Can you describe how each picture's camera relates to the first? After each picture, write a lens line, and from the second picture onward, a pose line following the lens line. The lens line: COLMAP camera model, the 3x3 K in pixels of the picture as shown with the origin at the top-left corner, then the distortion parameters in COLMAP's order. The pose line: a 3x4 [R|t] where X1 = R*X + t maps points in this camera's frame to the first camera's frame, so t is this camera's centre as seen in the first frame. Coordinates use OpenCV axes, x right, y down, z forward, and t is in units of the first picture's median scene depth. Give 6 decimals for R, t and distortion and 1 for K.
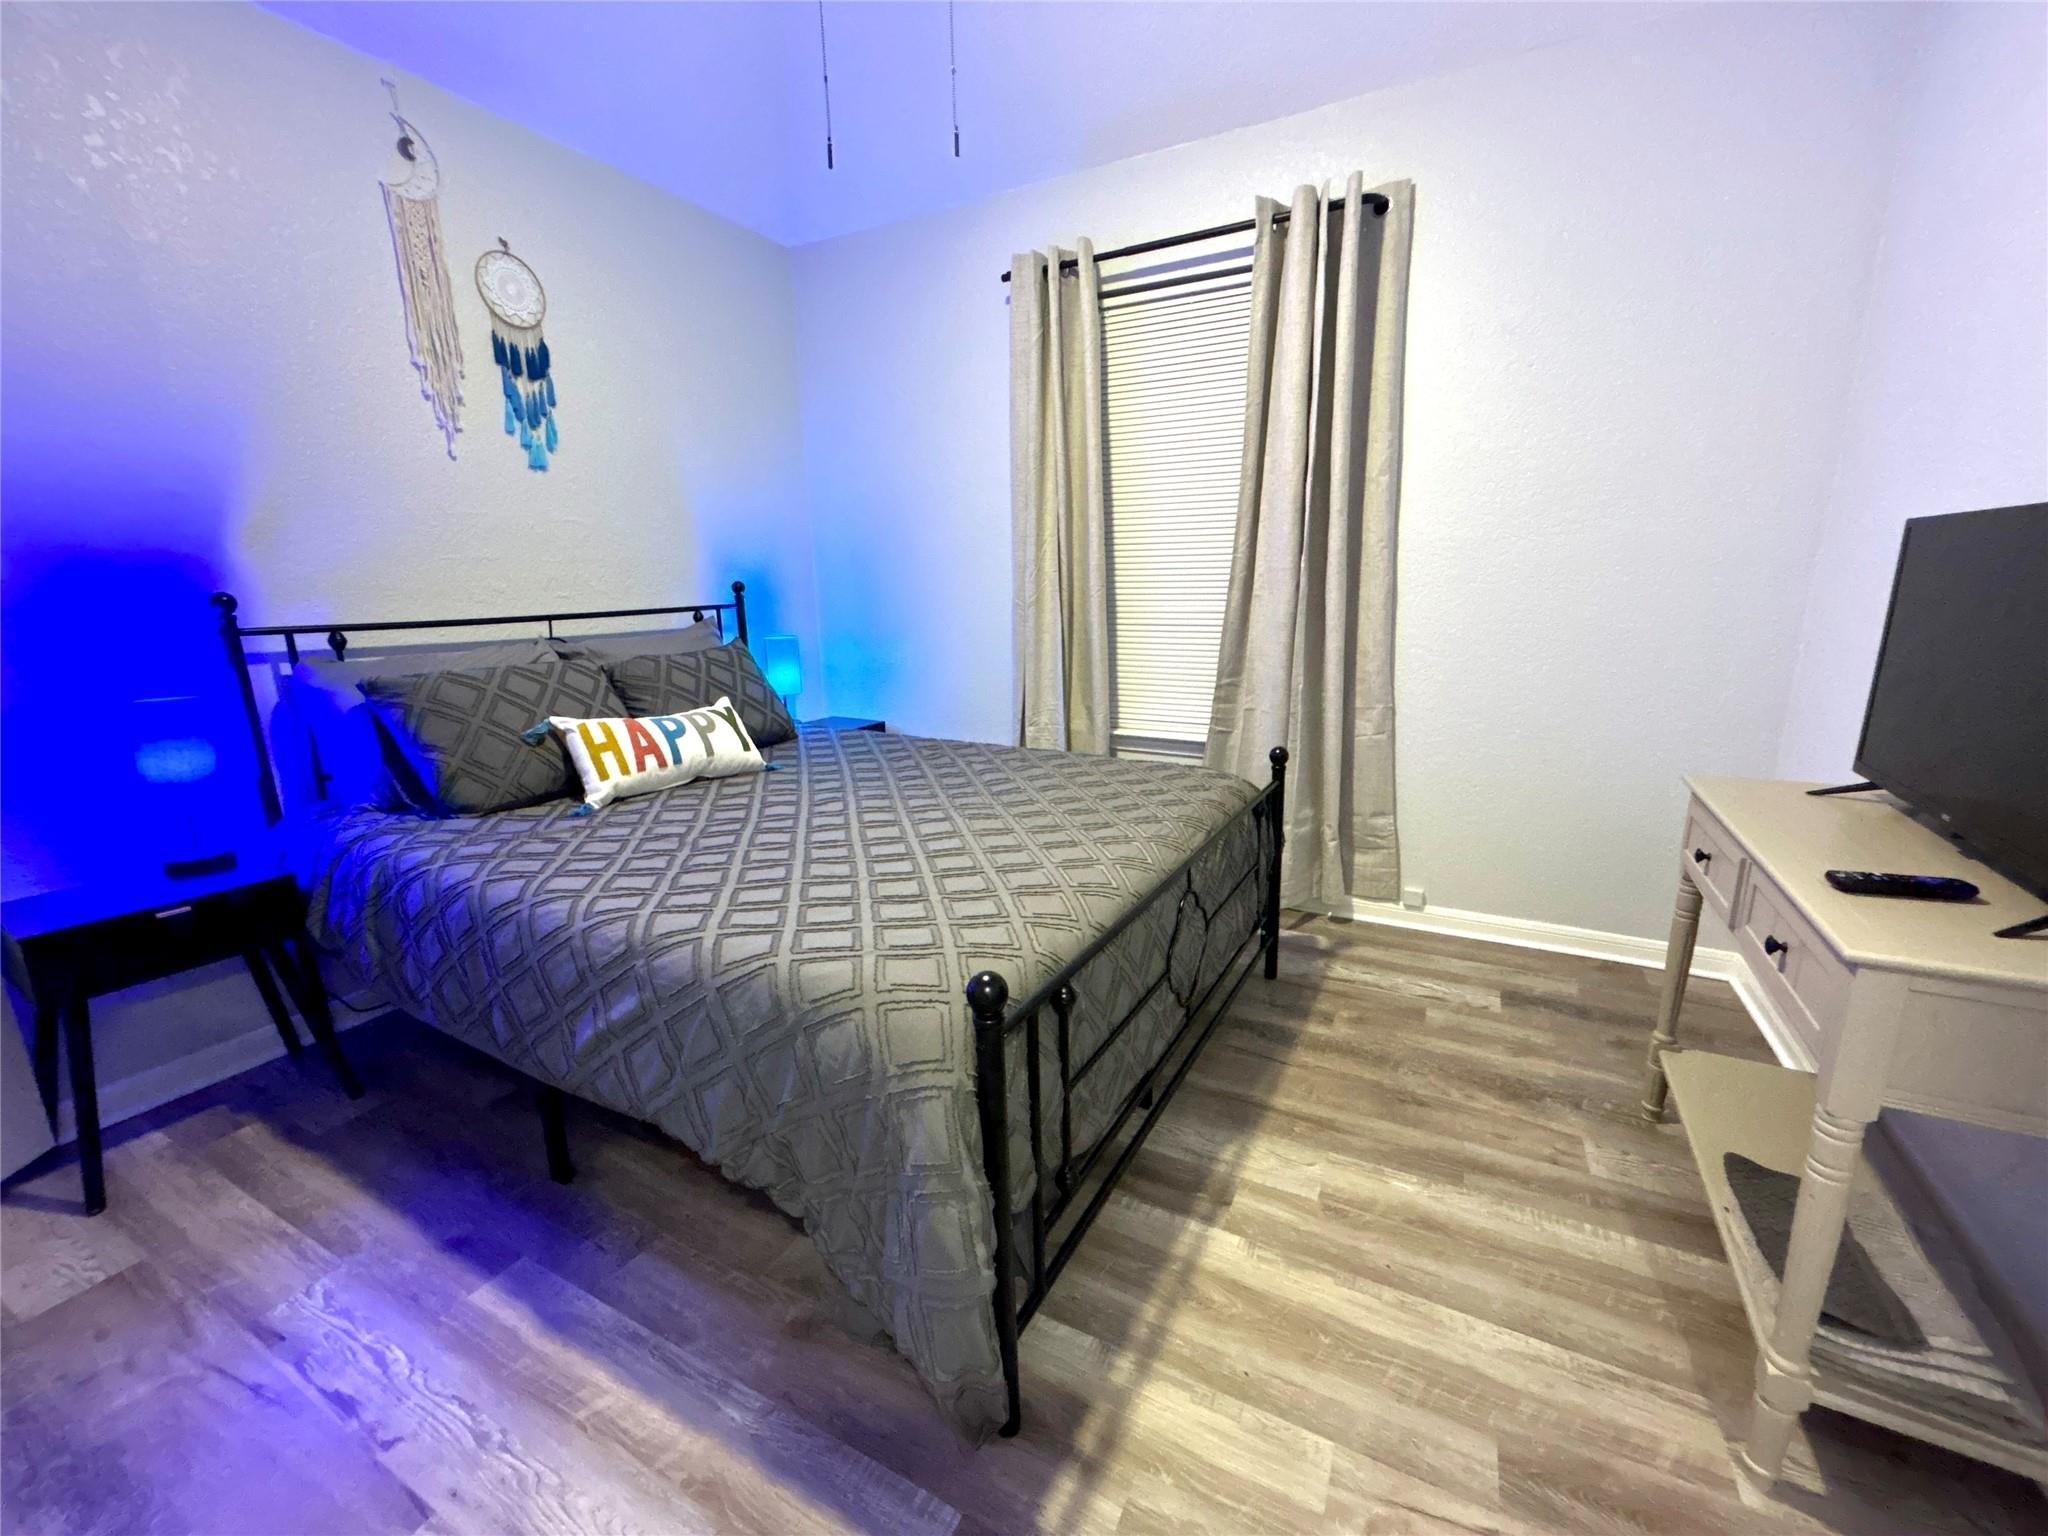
lens RADIAL K [[820.7, 0, 1045.4], [0, 820.7, 776.1], [0, 0, 1]] dist [0.000188, -0.000402]
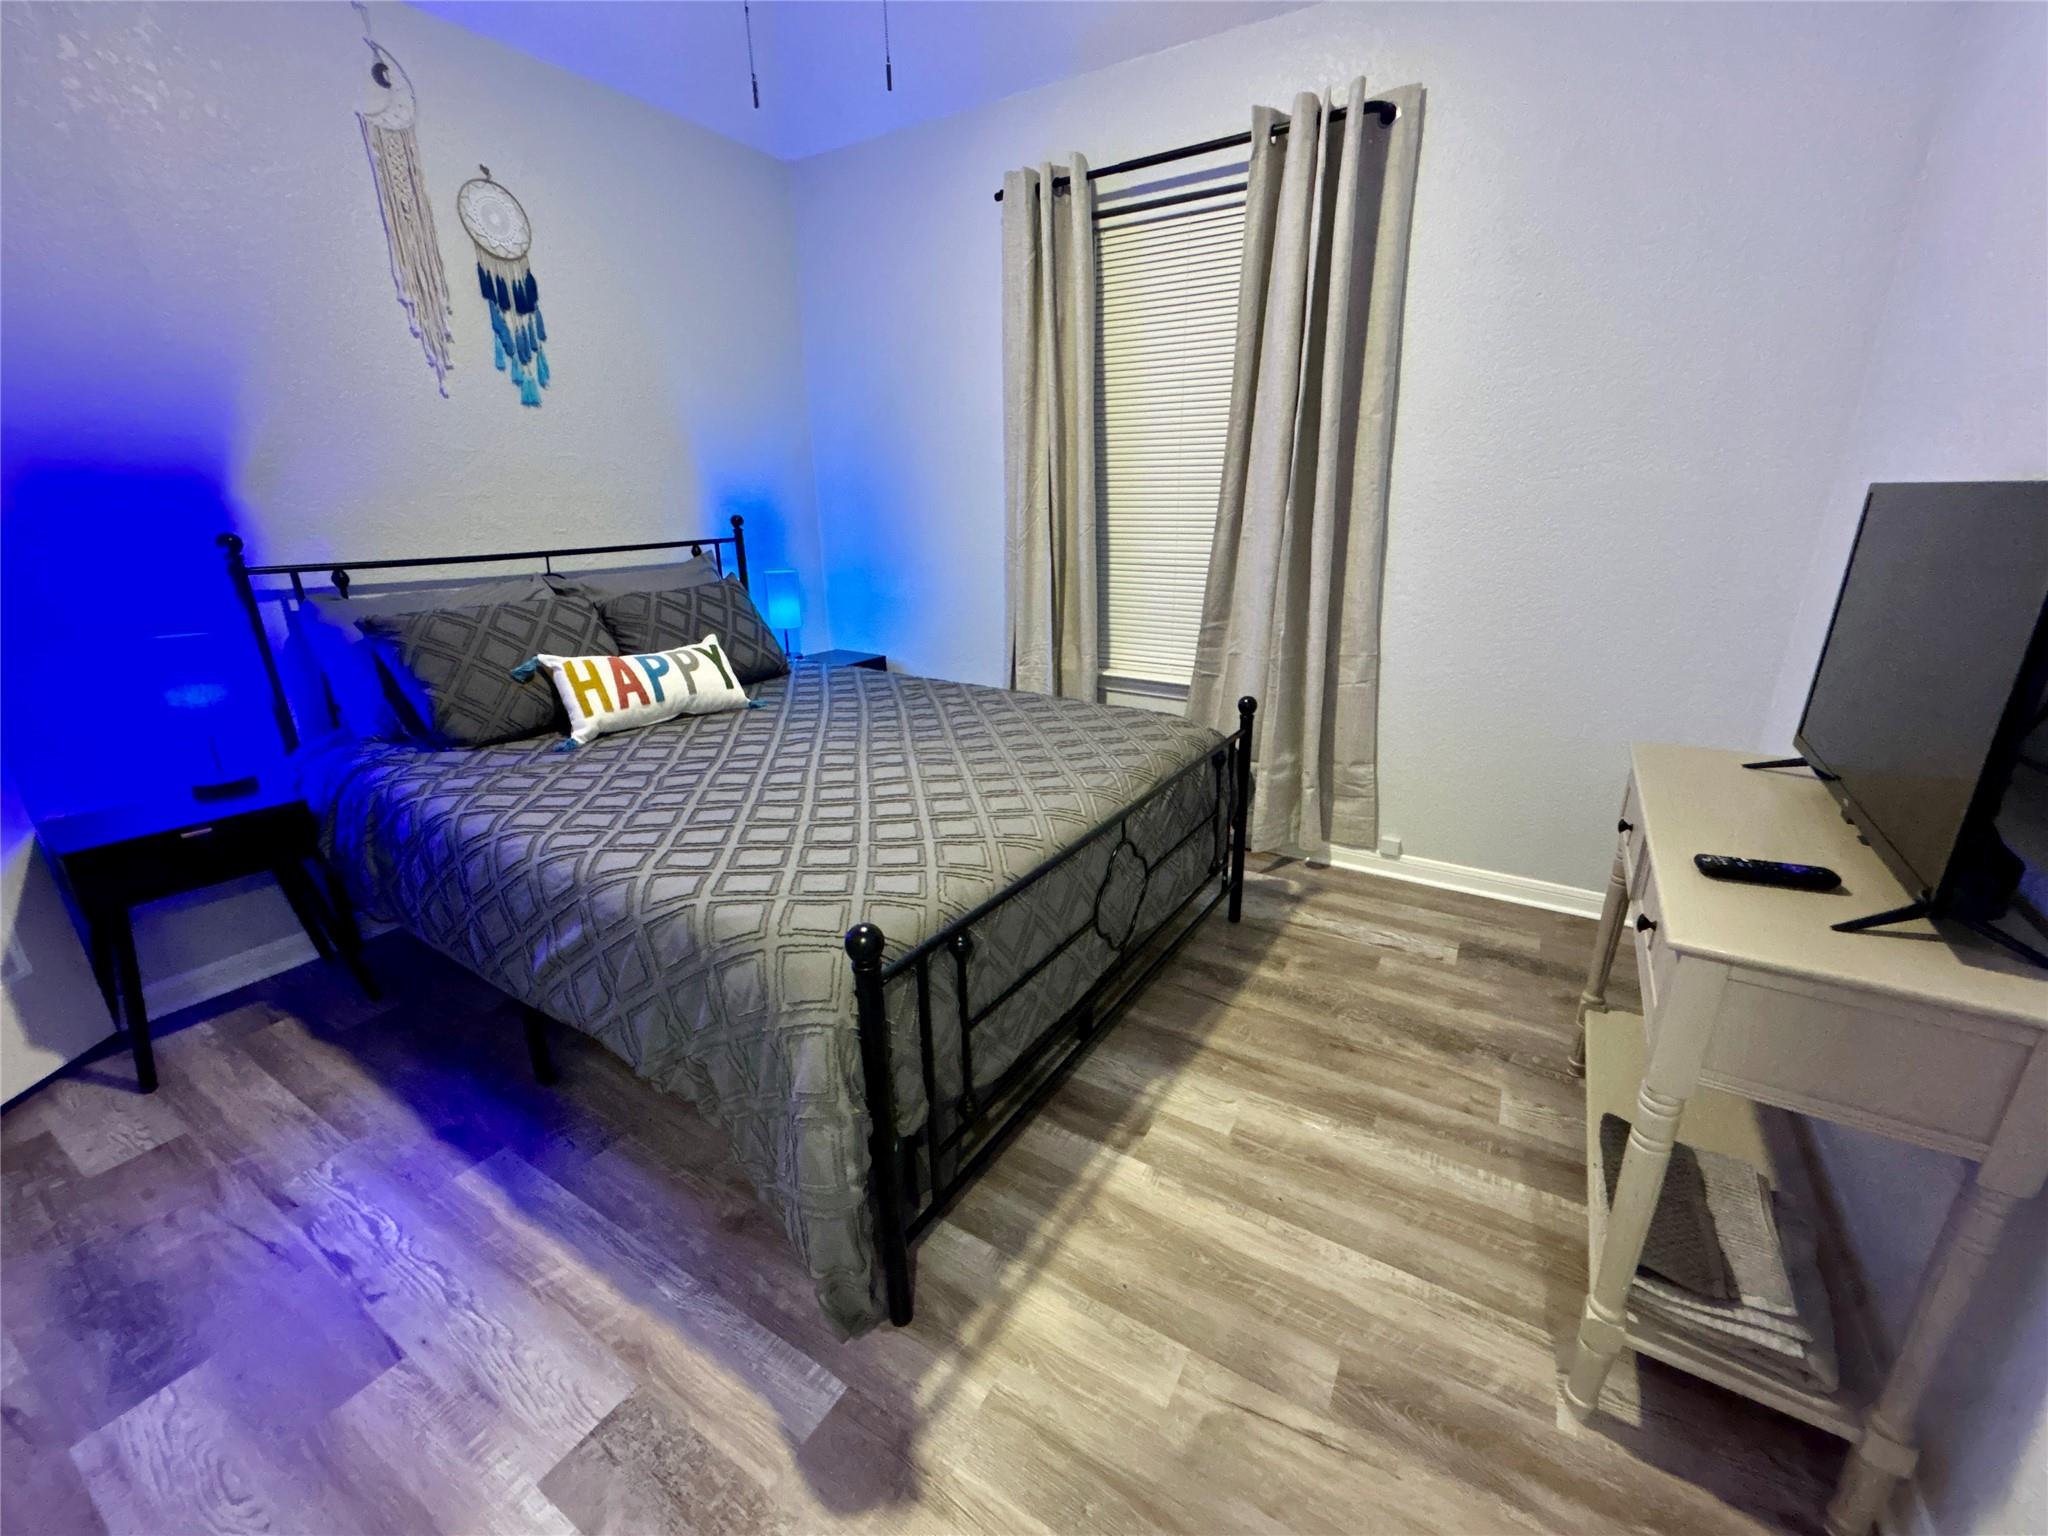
lens RADIAL K [[820.7, 0, 1045.4], [0, 820.7, 776.1], [0, 0, 1]] dist [0.000188, -0.000402]
pose [[0.998039, 0.027116, -0.056413, 0.136012], [-0.021760, 0.995383, 0.093479, -0.037460], [0.058688, -0.092068, 0.994022, -0.025607]]
